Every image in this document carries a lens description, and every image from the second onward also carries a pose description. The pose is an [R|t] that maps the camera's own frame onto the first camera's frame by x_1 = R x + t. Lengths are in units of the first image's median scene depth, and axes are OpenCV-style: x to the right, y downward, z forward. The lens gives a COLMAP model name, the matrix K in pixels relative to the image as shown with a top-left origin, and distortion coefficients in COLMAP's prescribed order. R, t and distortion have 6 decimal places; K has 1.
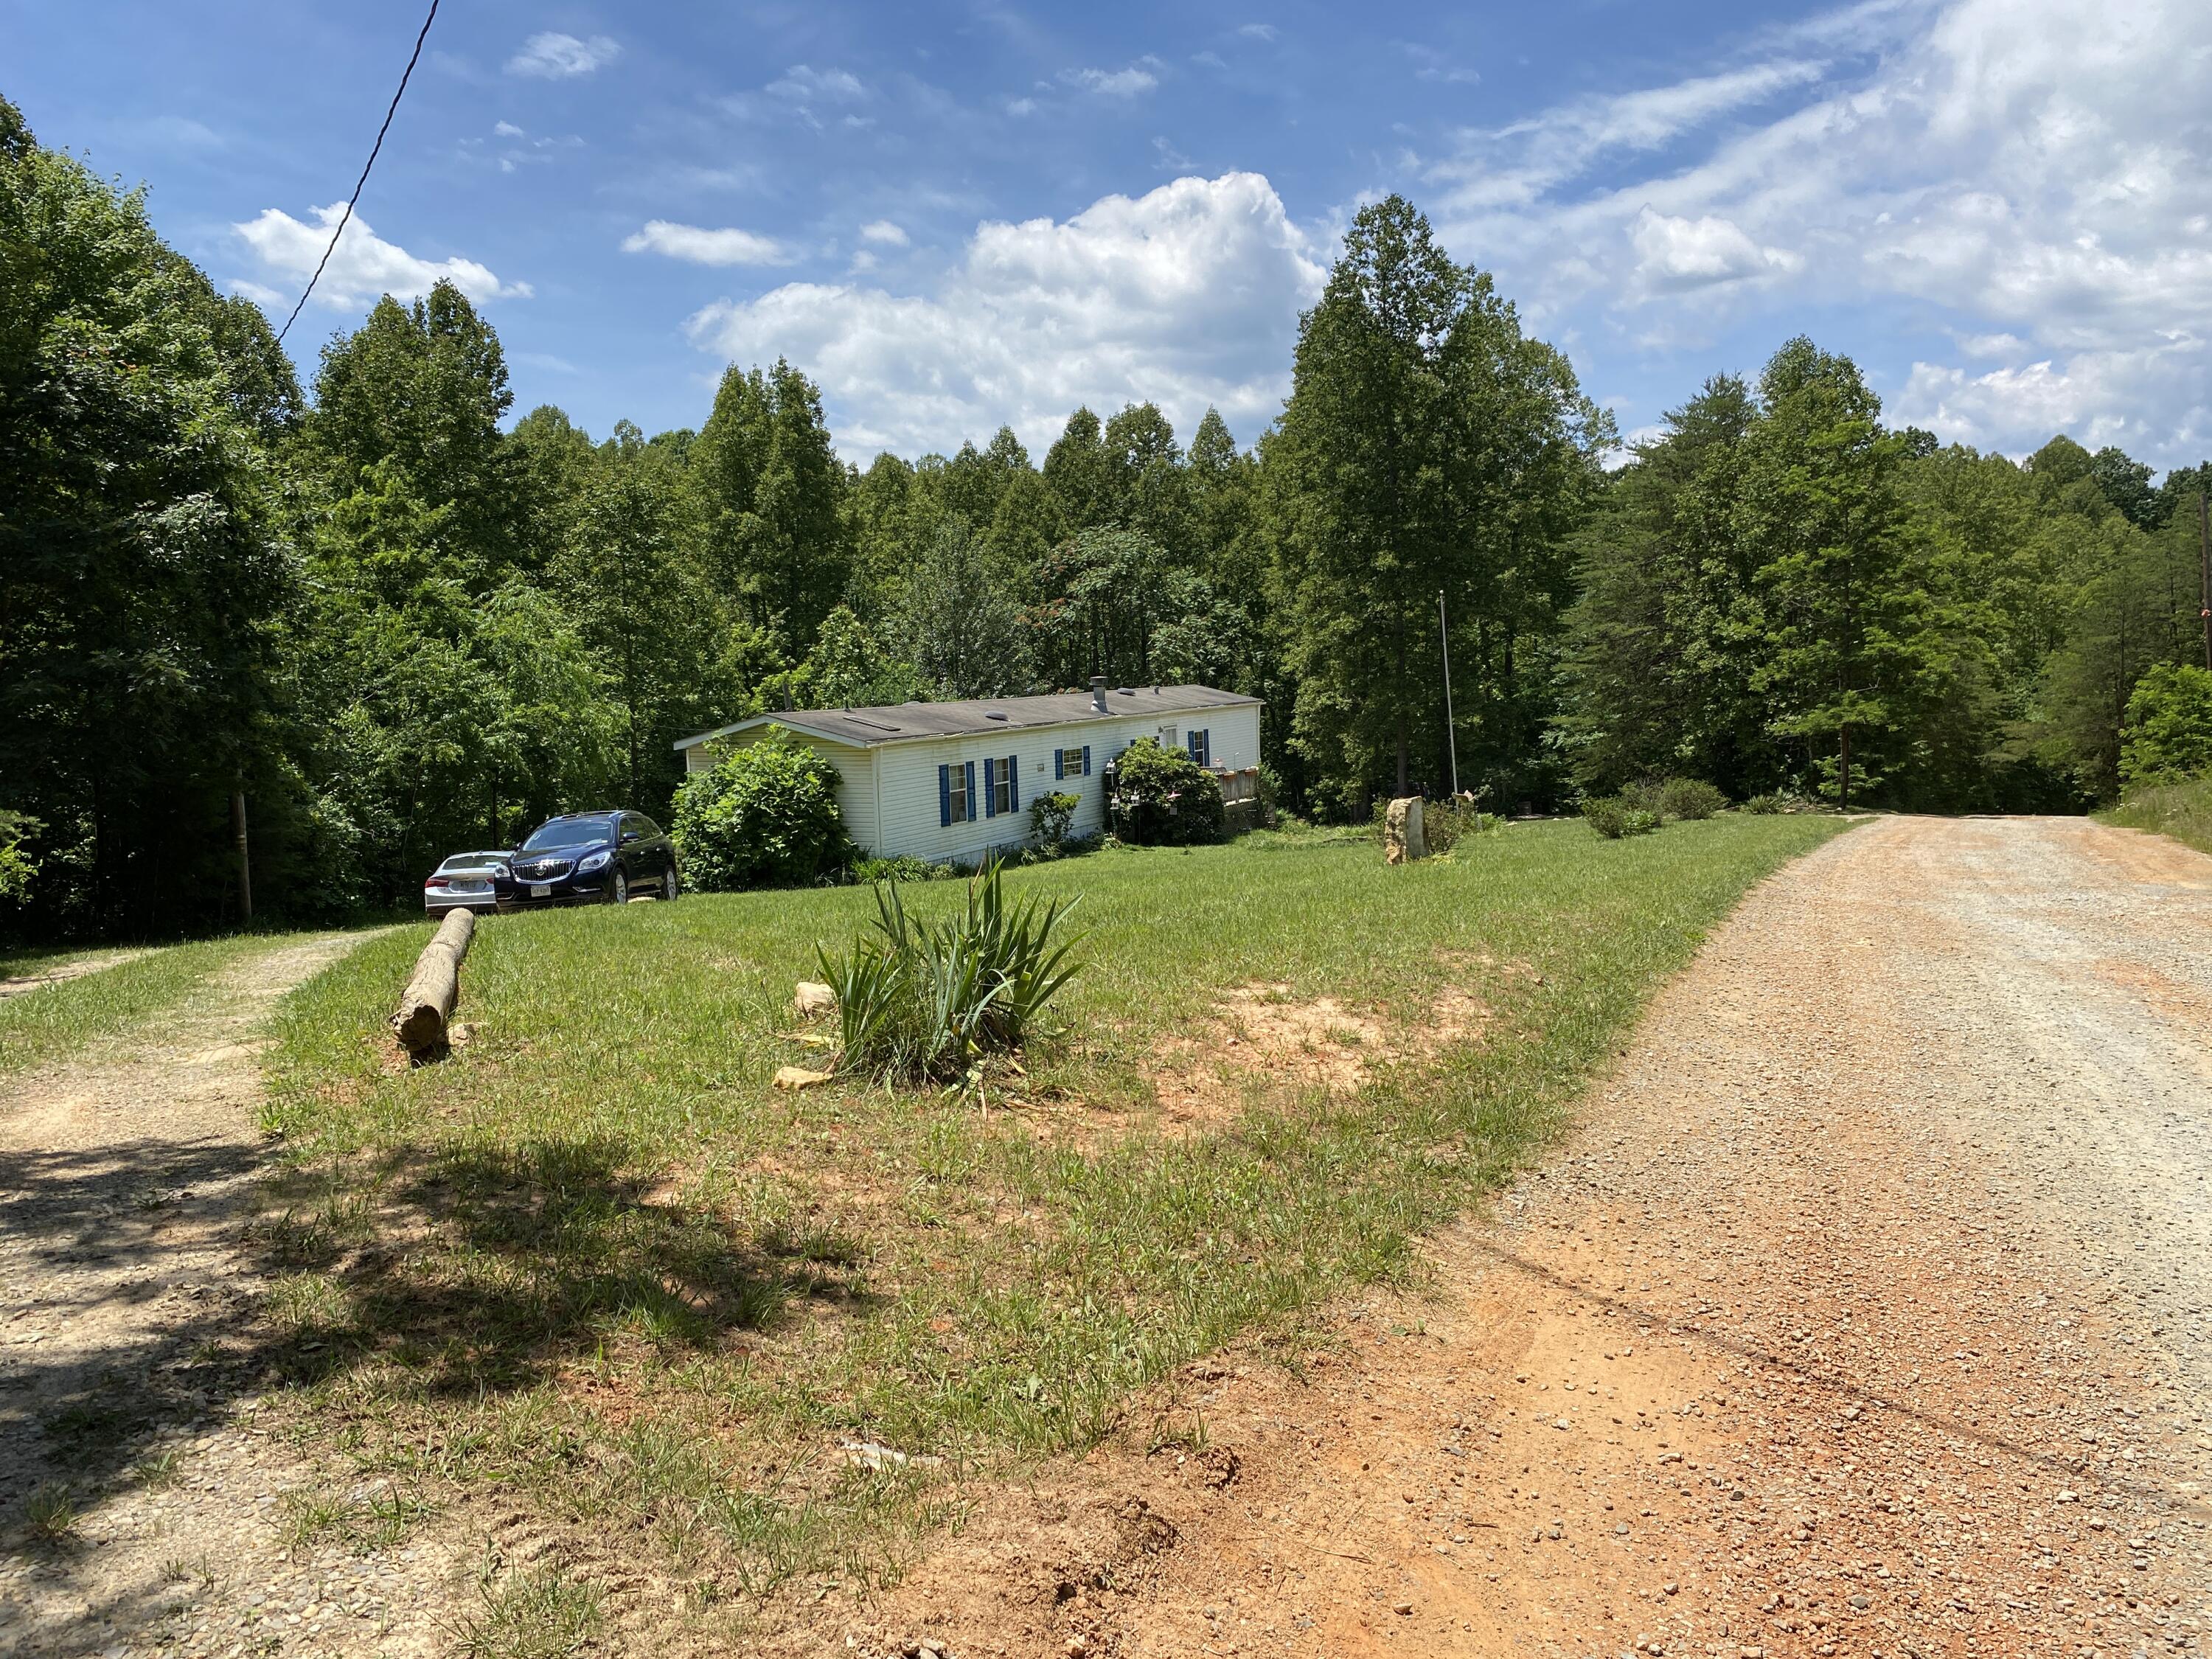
lens RADIAL K [[1703.4, 0, 1108.8], [0, 1703.4, 808.0], [0, 0, 1]] dist [0.024464, -0.011222]
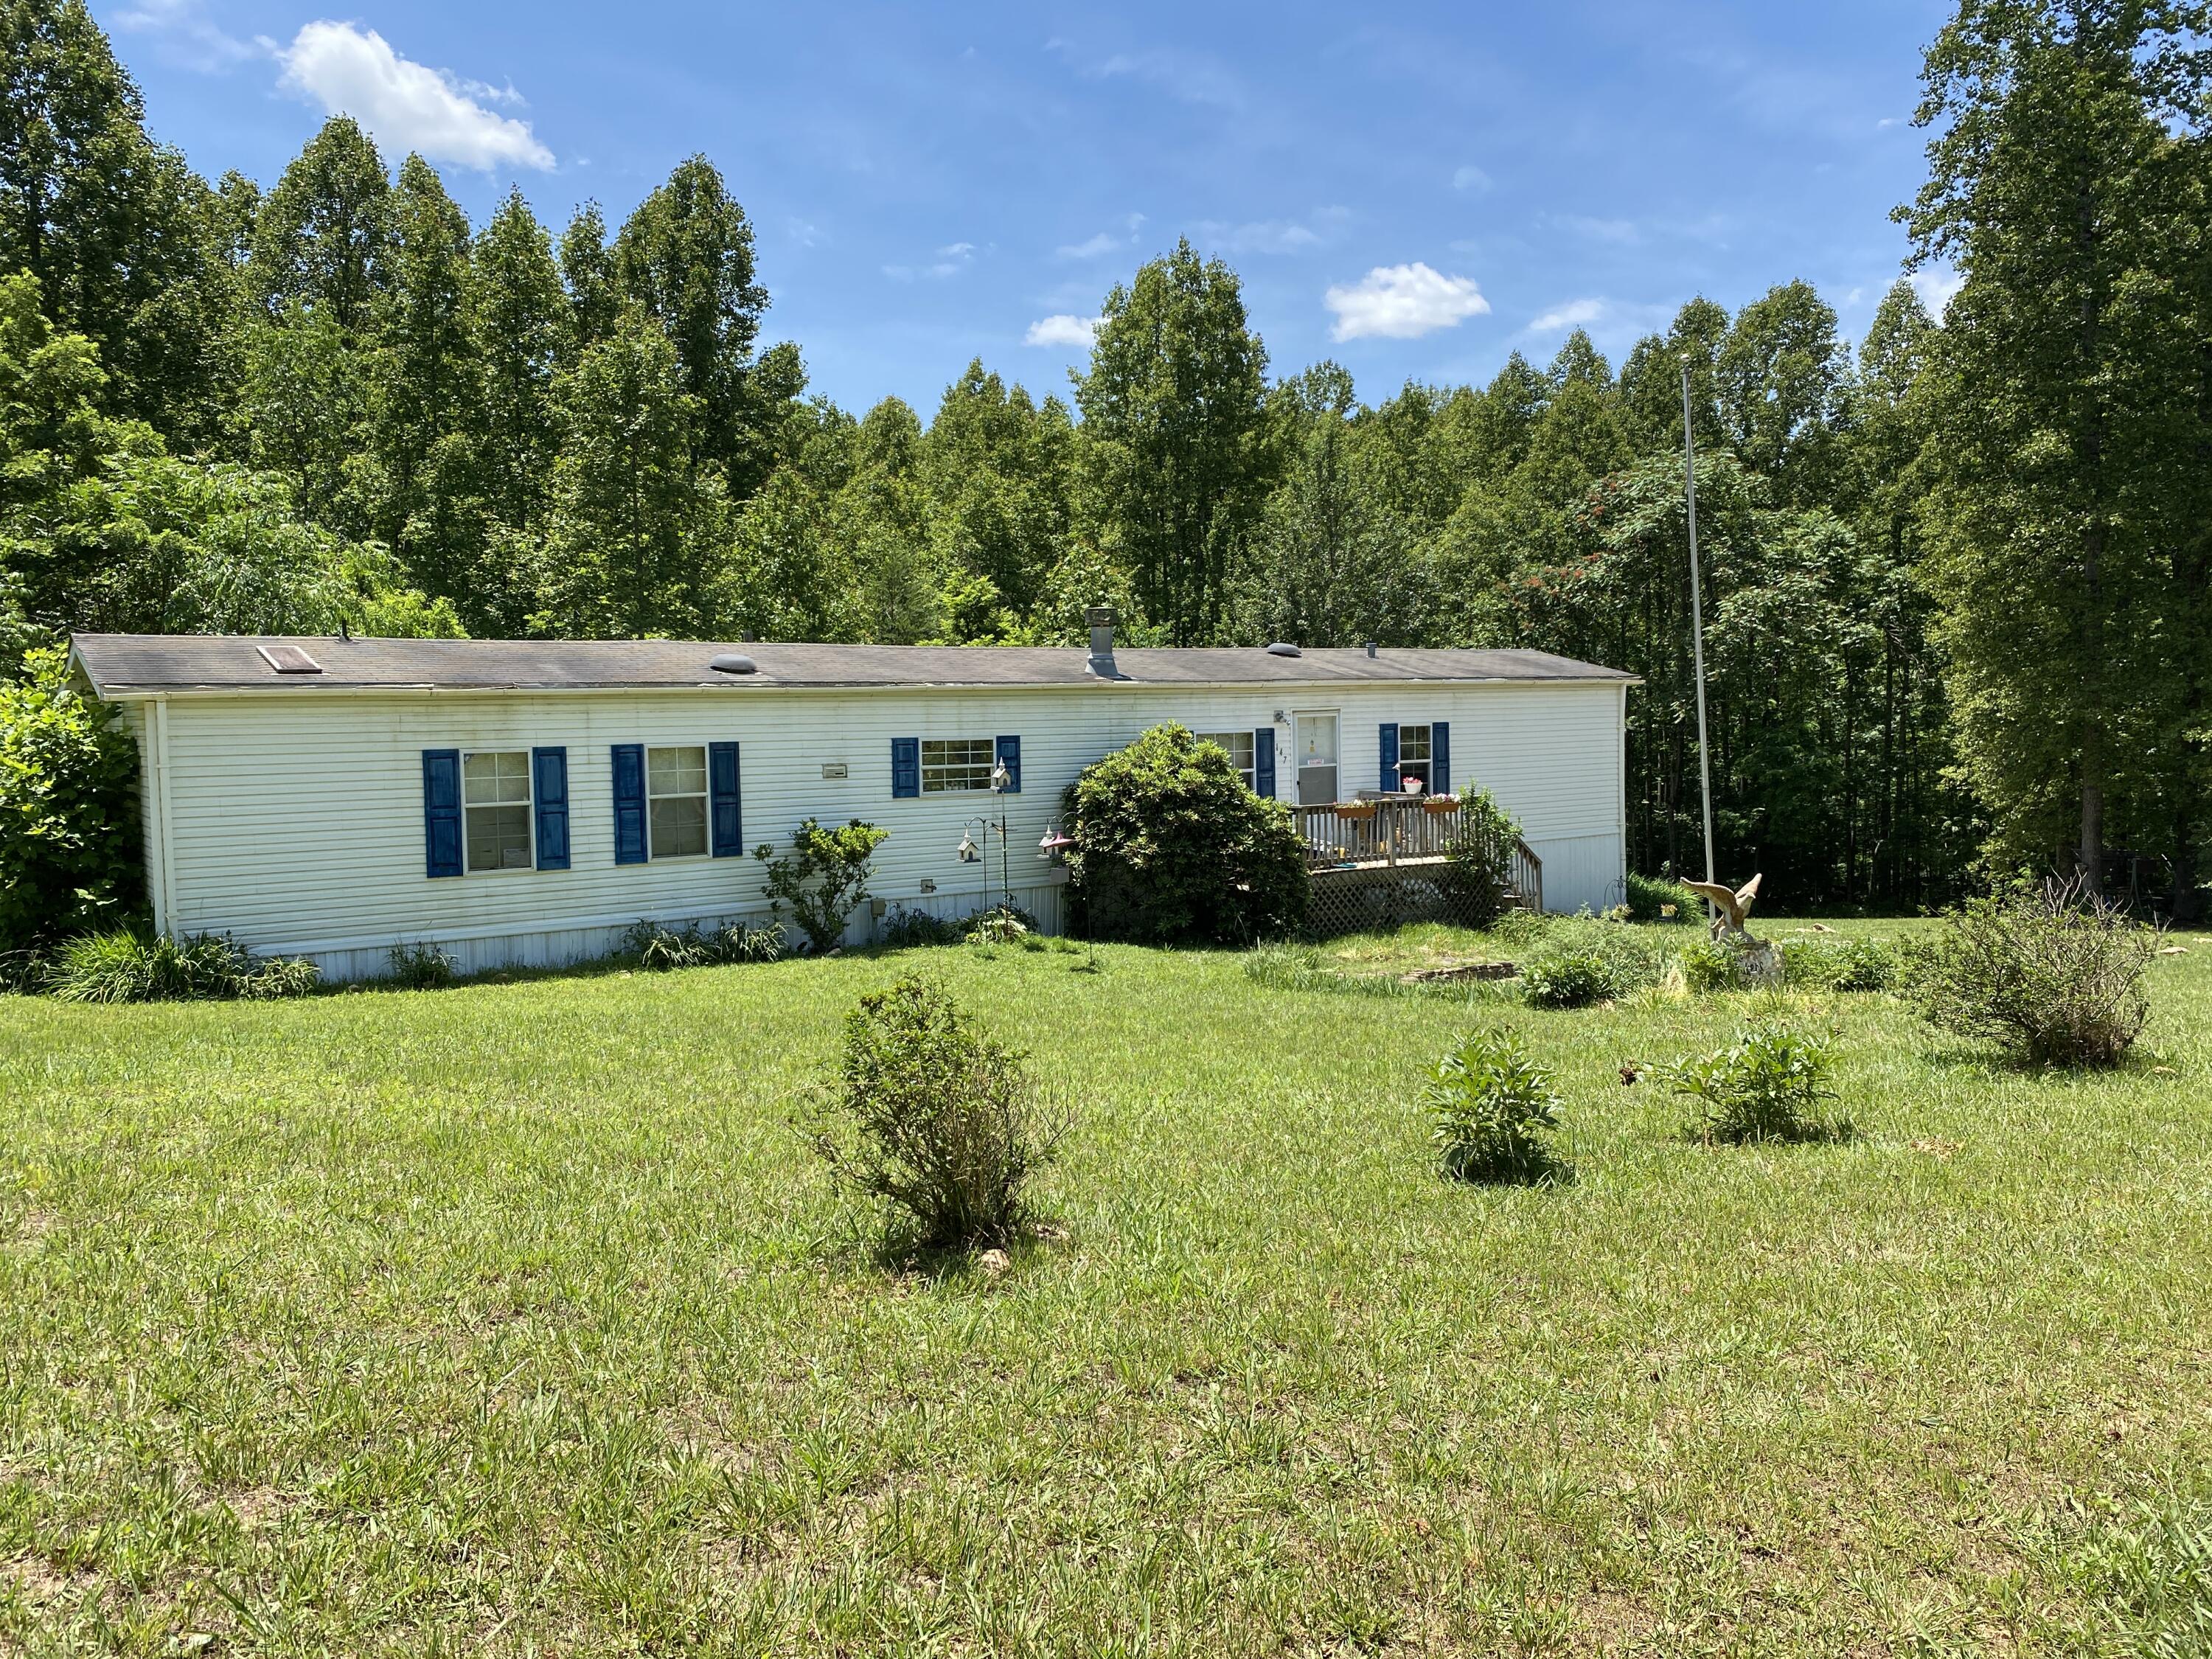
lens RADIAL K [[1703.4, 0, 1108.8], [0, 1703.4, 808.0], [0, 0, 1]] dist [0.024464, -0.011222]
pose [[0.877535, 0.047757, -0.477129, 0.251734], [-0.054128, 0.998534, 0.000392, -0.016136], [0.476448, 0.025482, 0.878833, 0.549301]]
